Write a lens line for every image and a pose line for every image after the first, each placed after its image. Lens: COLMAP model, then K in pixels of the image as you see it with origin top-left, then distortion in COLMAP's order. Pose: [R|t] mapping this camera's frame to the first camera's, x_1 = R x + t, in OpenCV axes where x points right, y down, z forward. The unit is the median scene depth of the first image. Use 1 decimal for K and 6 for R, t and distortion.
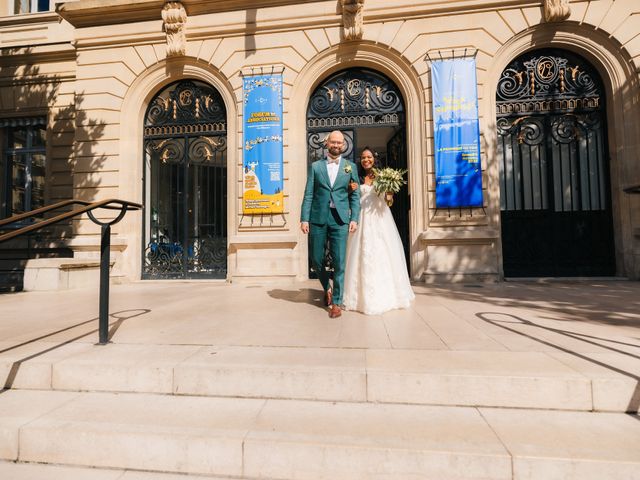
lens RADIAL K [[307.6, 0, 320.0], [0, 307.6, 240.0], [0, 0, 1]] dist [0.016276, 0.000000]
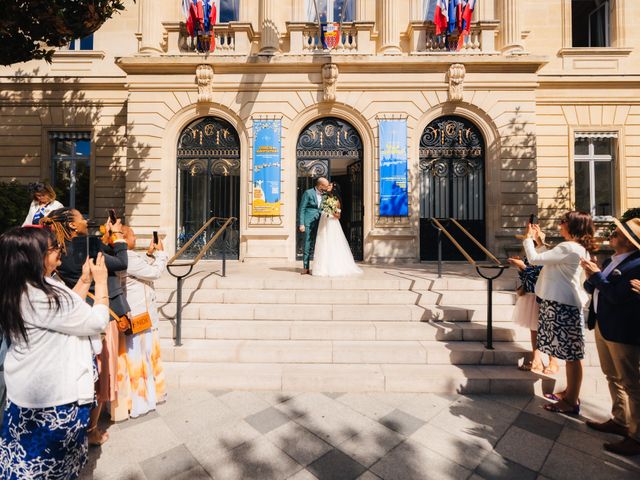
lens RADIAL K [[449.8, 0, 320.0], [0, 449.8, 240.0], [0, 0, 1]] dist [-0.000796, 0.004975]
pose [[0.994207, 0.023034, 0.104981, -0.148871], [-0.025256, 0.999483, 0.019883, -0.017583], [-0.104469, -0.022419, 0.994275, -1.149772]]
